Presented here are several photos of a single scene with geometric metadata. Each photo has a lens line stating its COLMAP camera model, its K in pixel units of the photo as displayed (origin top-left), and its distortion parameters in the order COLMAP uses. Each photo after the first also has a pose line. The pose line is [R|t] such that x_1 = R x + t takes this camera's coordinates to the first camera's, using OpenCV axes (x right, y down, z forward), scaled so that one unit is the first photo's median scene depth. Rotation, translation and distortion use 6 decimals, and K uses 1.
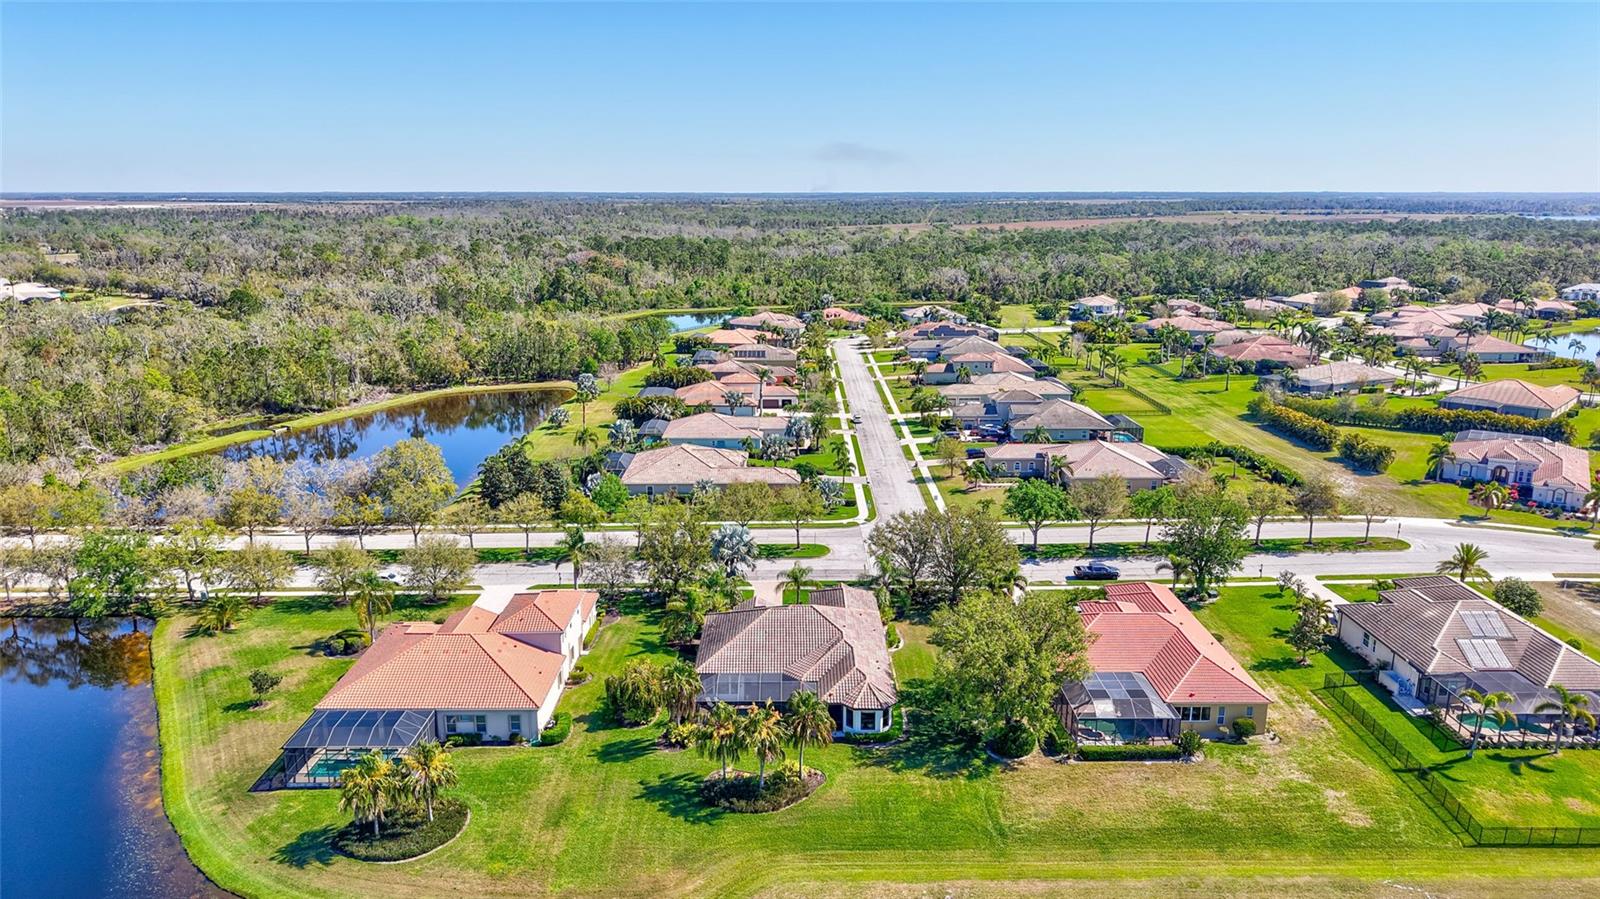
lens RADIAL K [[1069.6, 0, 802.1], [0, 1069.6, 458.1], [0, 0, 1]] dist [0.040995, -0.049693]
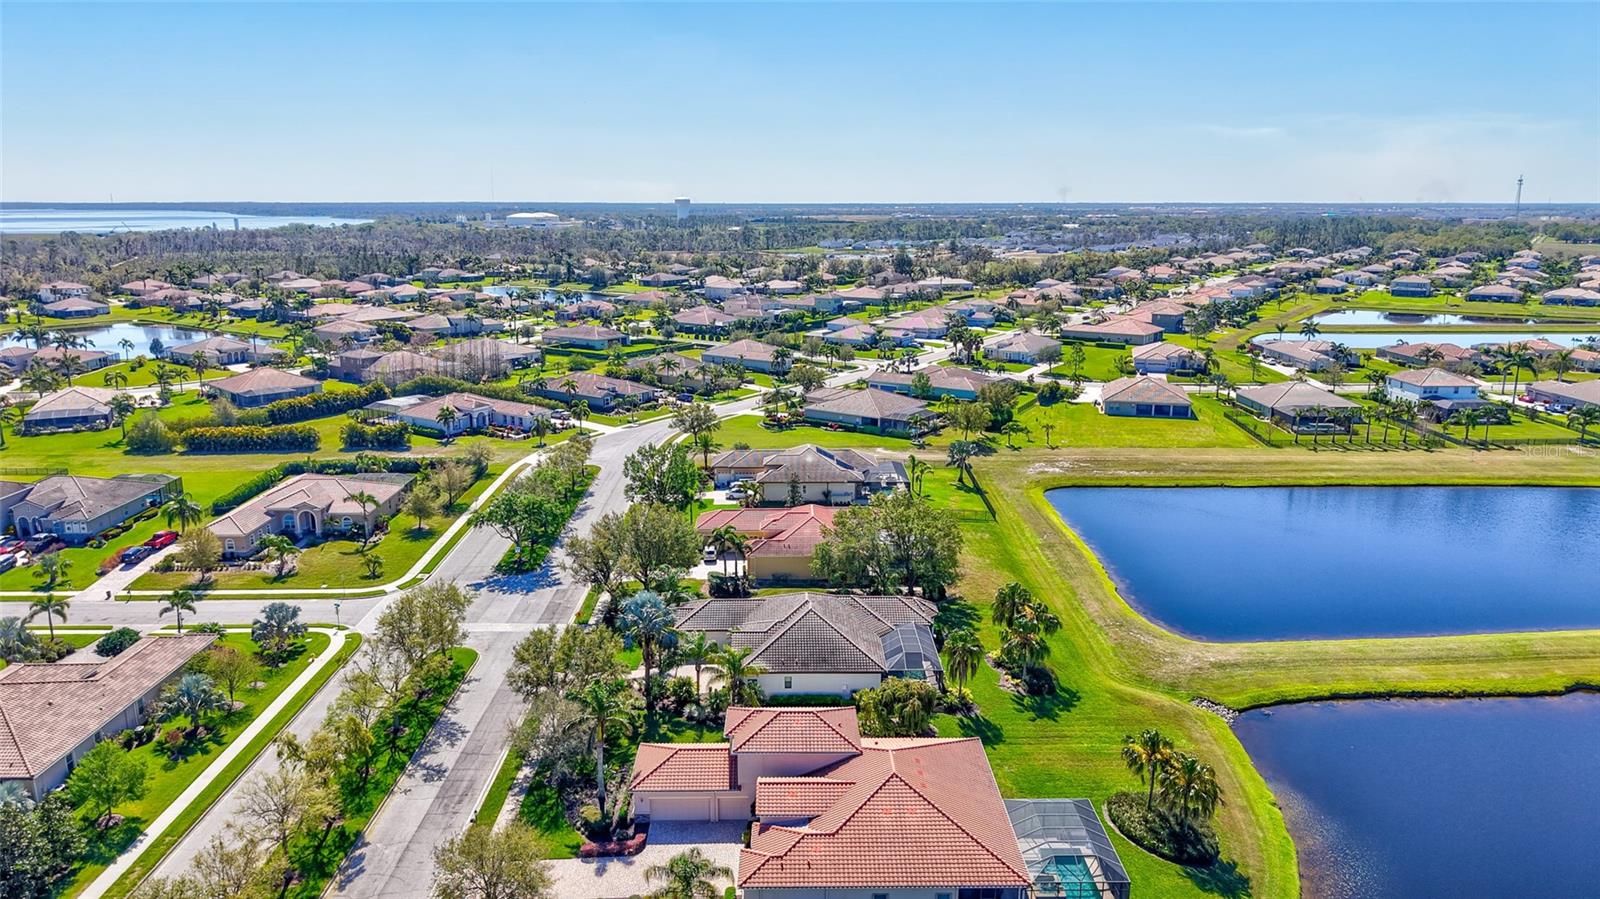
lens RADIAL K [[1072.7, 0, 800.0], [0, 1072.7, 449.5], [0, 0, 1]] dist [0.074593, -0.106854]
pose [[-0.002057, -0.225601, 0.974218, -0.756084], [0.241633, 0.945239, 0.219400, -0.174357], [-0.970365, 0.235855, 0.052569, 0.703653]]
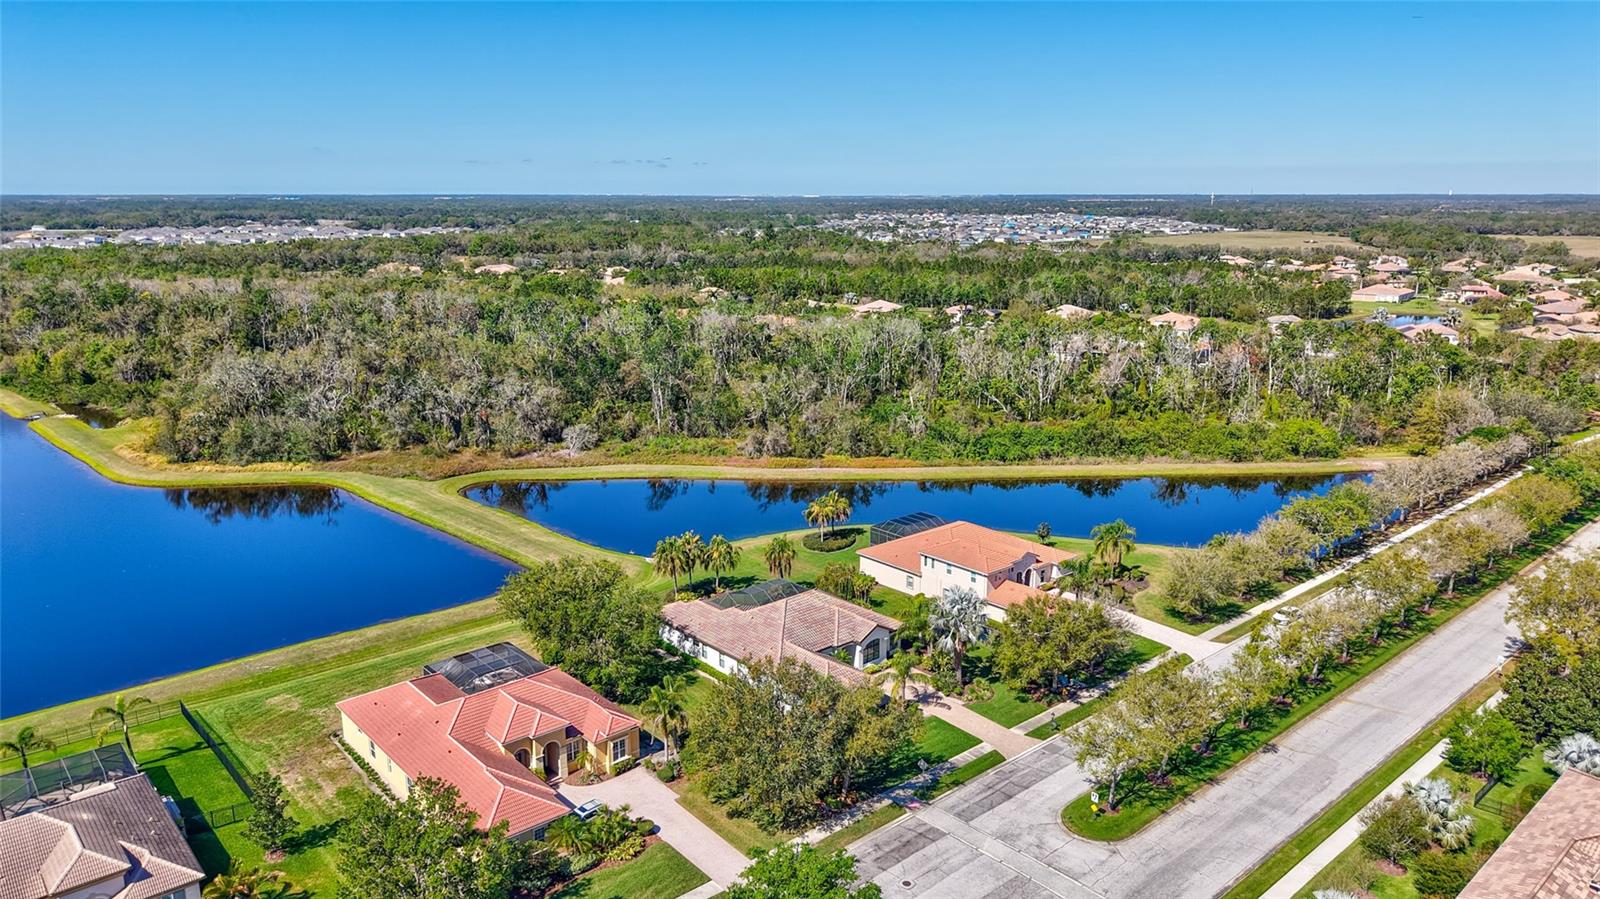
lens RADIAL K [[1081.3, 0, 800.0], [0, 1081.3, 449.5], [0, 0, 1]] dist [0.008440, -0.004336]
pose [[-0.756034, 0.149463, -0.637238, 0.485876], [-0.159486, 0.902169, 0.400819, -0.312063], [0.634804, 0.404664, -0.658233, 1.249720]]
